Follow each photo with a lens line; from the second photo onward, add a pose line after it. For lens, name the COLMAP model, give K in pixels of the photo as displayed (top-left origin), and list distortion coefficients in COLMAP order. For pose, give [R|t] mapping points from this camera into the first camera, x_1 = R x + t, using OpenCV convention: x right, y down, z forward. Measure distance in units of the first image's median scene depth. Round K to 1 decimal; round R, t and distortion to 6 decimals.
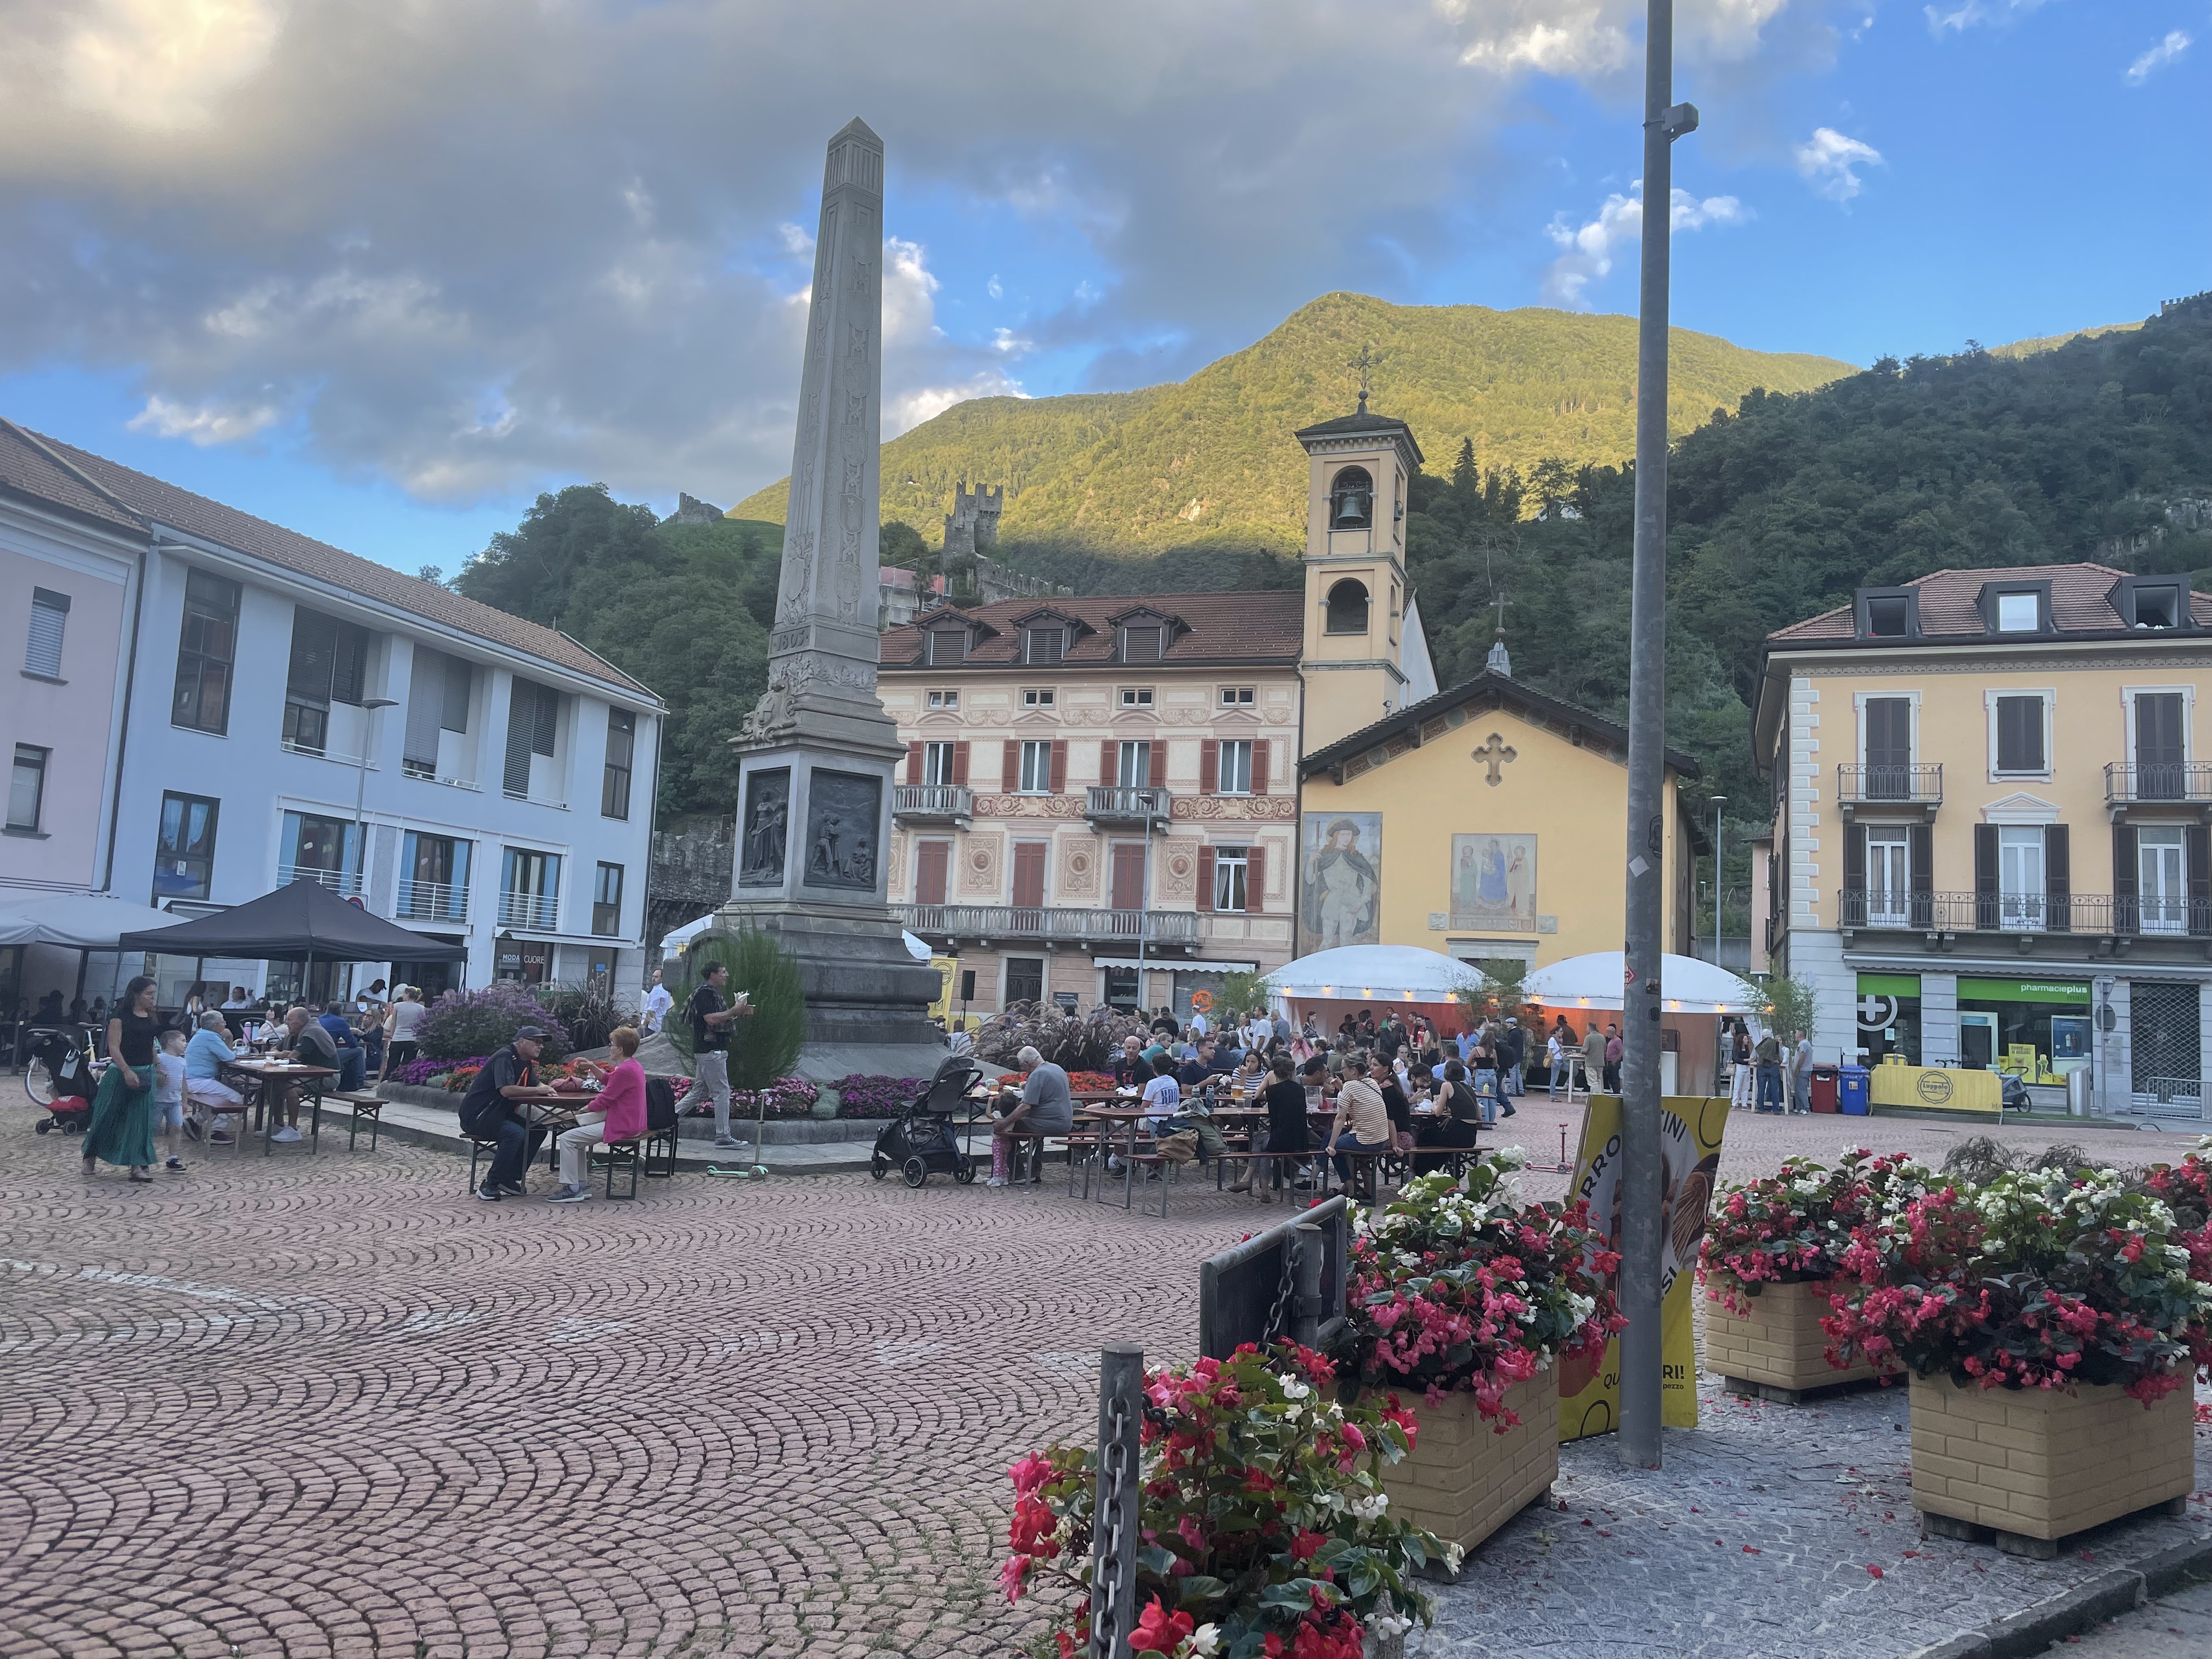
lens RADIAL K [[1661.2, 0, 1106.0], [0, 1661.2, 829.5], [0, 0, 1]] dist [0.059937, -0.001477]
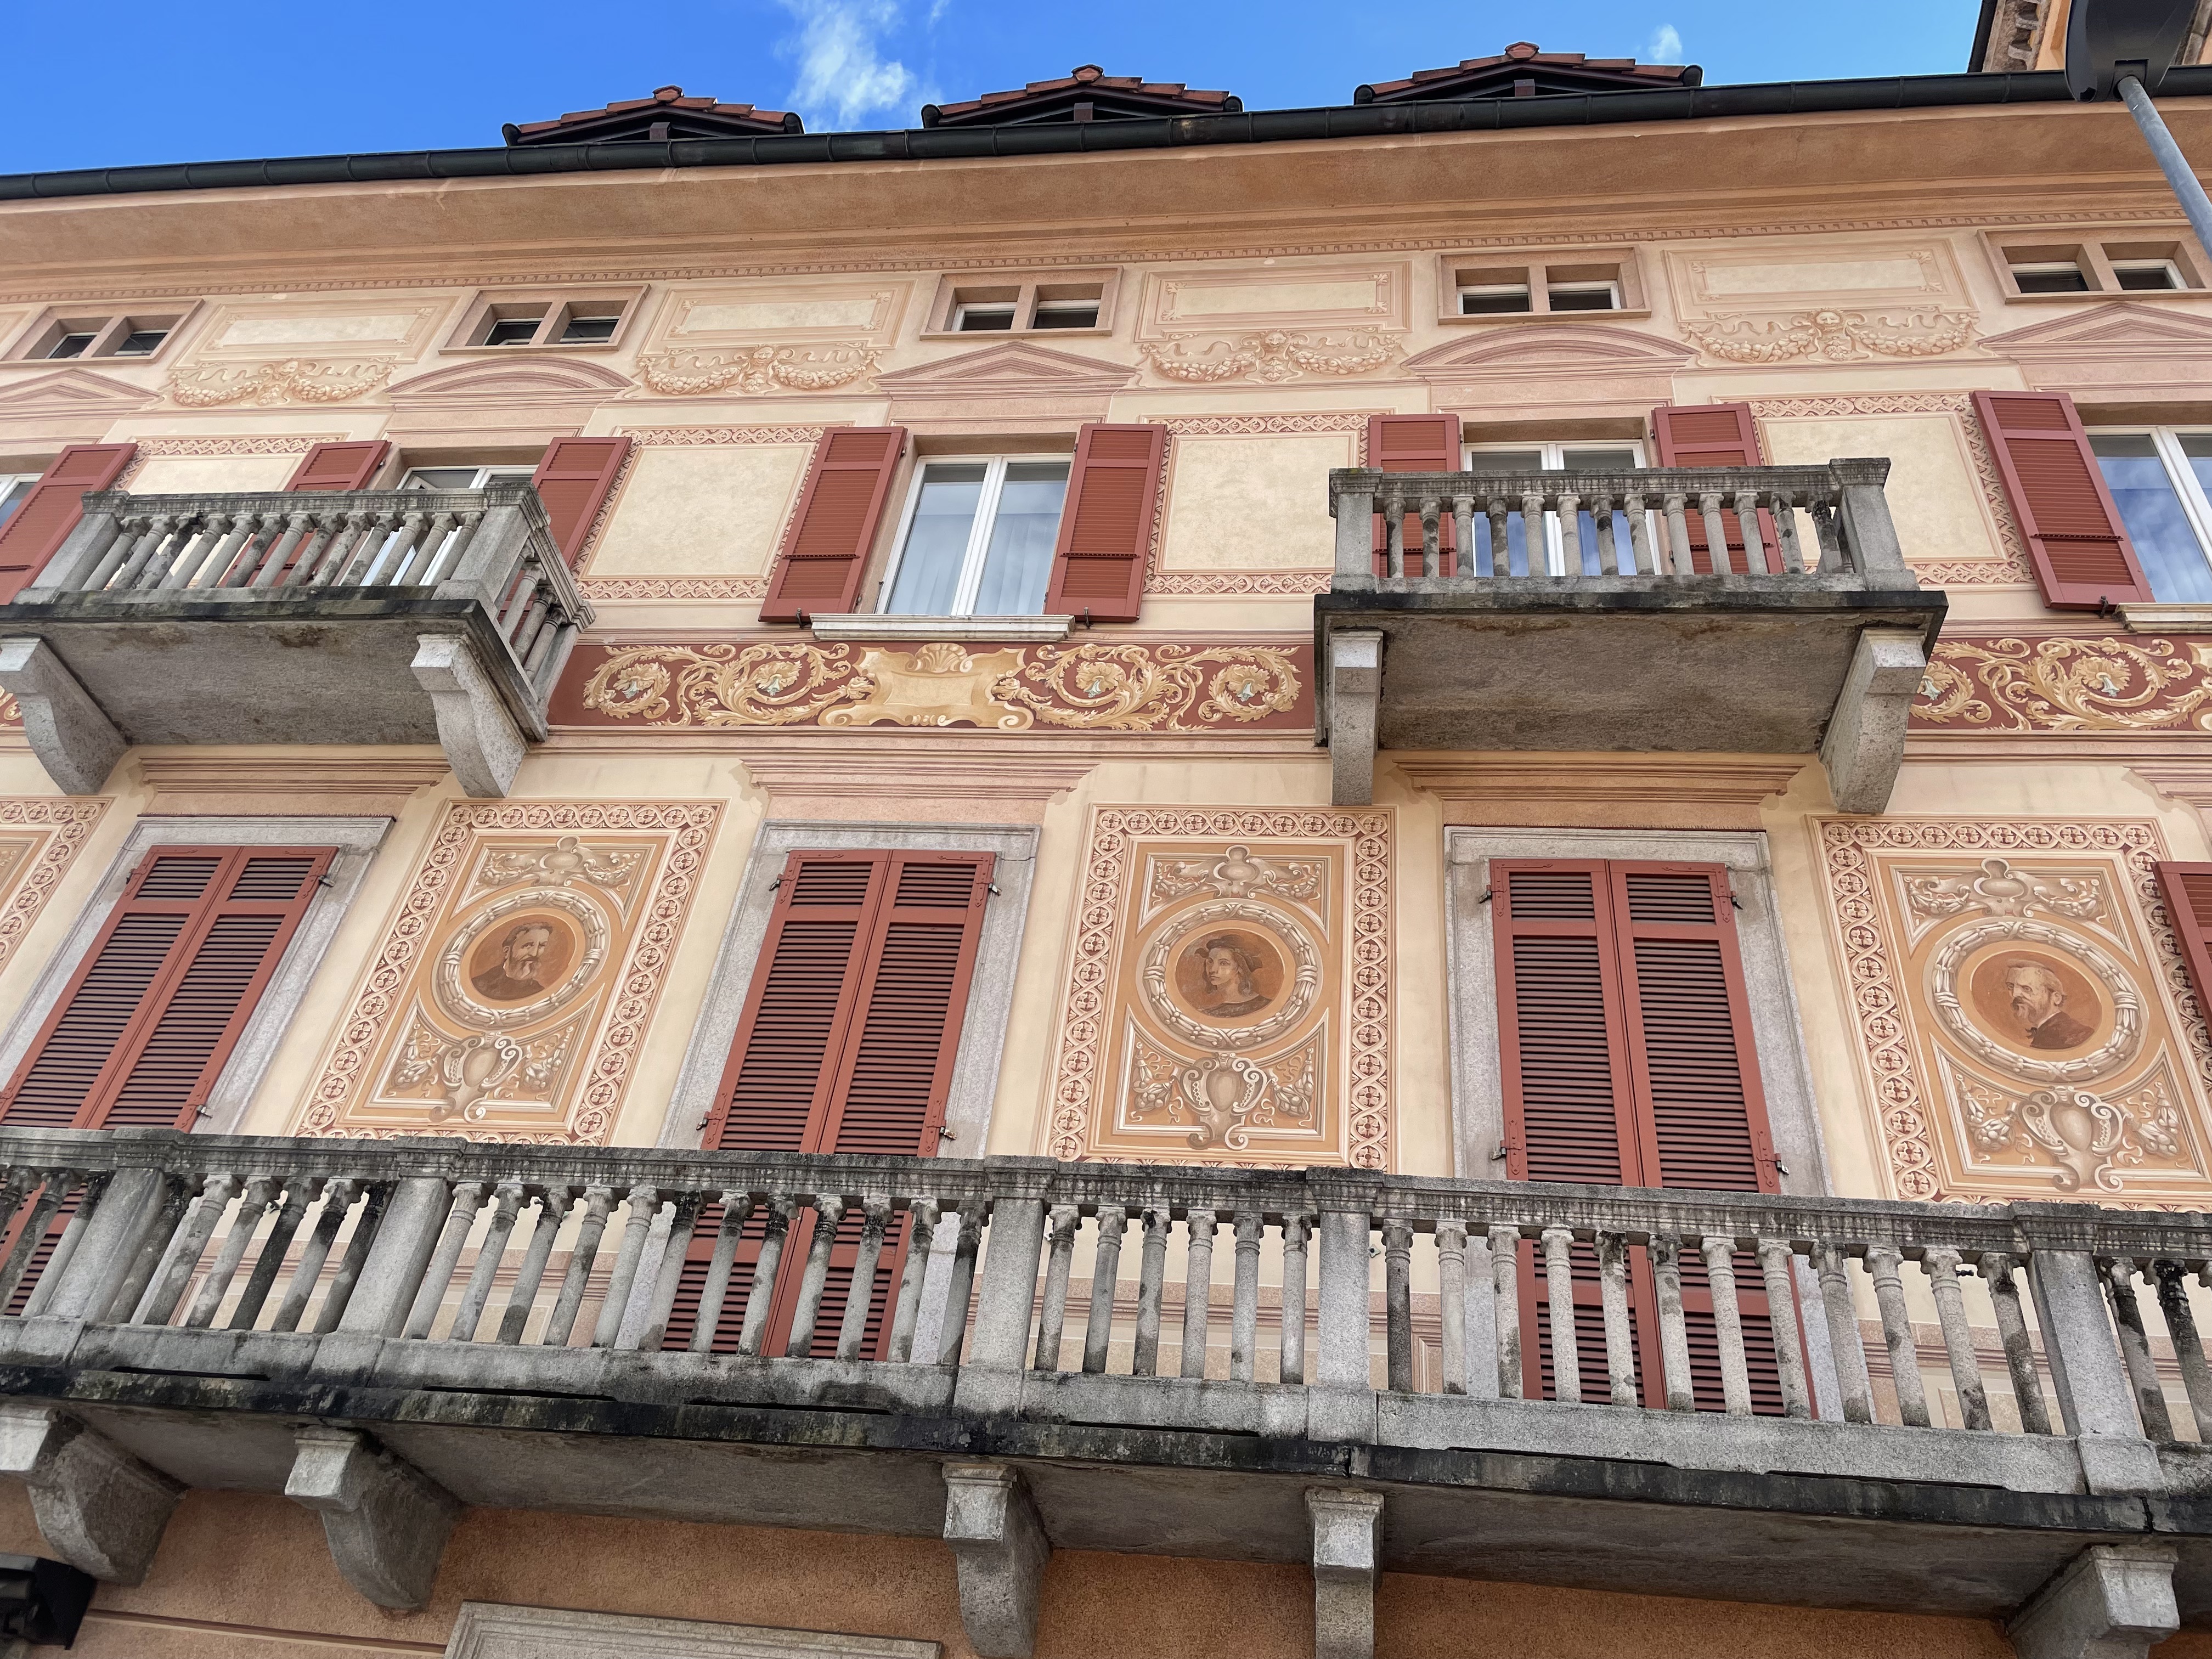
lens RADIAL K [[1661.2, 0, 1106.0], [0, 1661.2, 829.5], [0, 0, 1]] dist [0.059937, -0.001477]
pose [[0.978931, 0.168913, 0.114728, -0.045312], [-0.079324, 0.832325, -0.548583, 0.090428], [-0.188154, 0.527924, 0.828187, 0.893565]]
